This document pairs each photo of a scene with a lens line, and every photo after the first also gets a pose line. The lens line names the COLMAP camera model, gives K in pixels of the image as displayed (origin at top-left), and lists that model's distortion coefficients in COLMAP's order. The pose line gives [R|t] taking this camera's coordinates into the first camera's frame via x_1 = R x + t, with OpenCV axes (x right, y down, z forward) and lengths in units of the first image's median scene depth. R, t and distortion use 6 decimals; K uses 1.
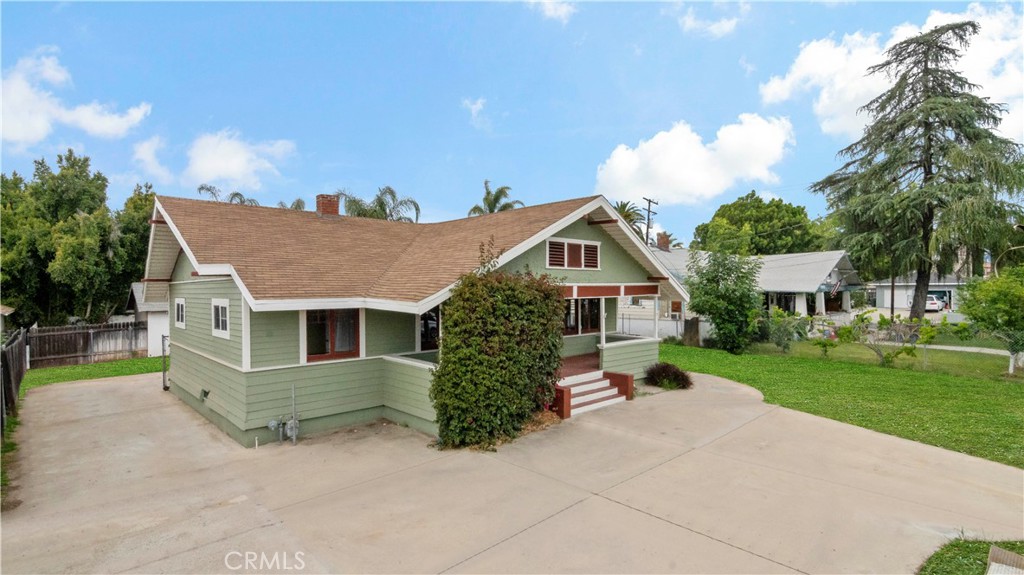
lens RADIAL K [[489.3, 0, 512.9], [0, 489.3, 291.0], [0, 0, 1]] dist [-0.000321, 0.000743]
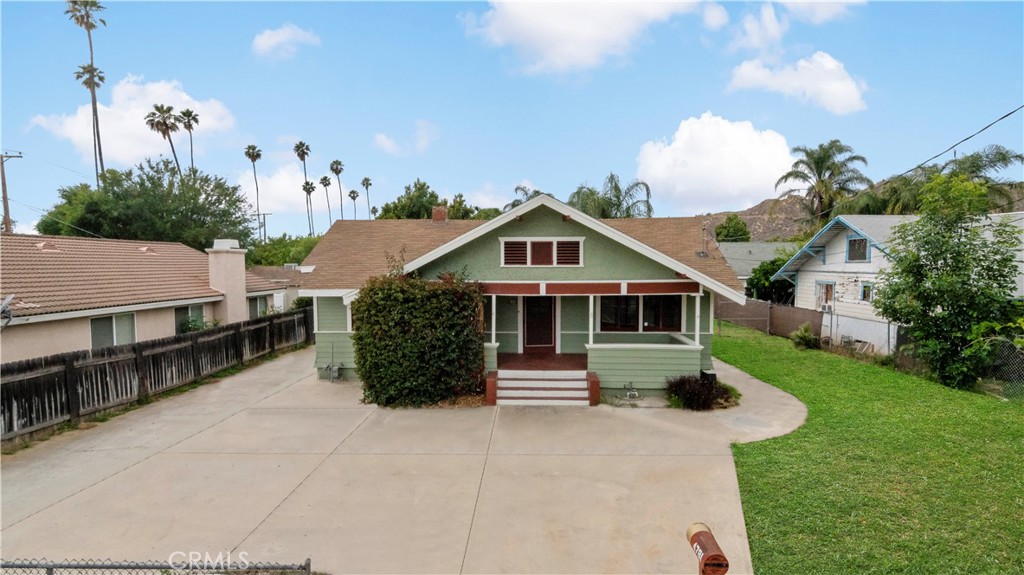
lens RADIAL K [[489.3, 0, 512.9], [0, 489.3, 291.0], [0, 0, 1]] dist [-0.000321, 0.000743]
pose [[0.712562, 0.042621, -0.700314, 0.767905], [-0.004600, 0.998416, 0.056083, -0.049413], [0.701595, -0.036741, 0.711628, 0.226585]]
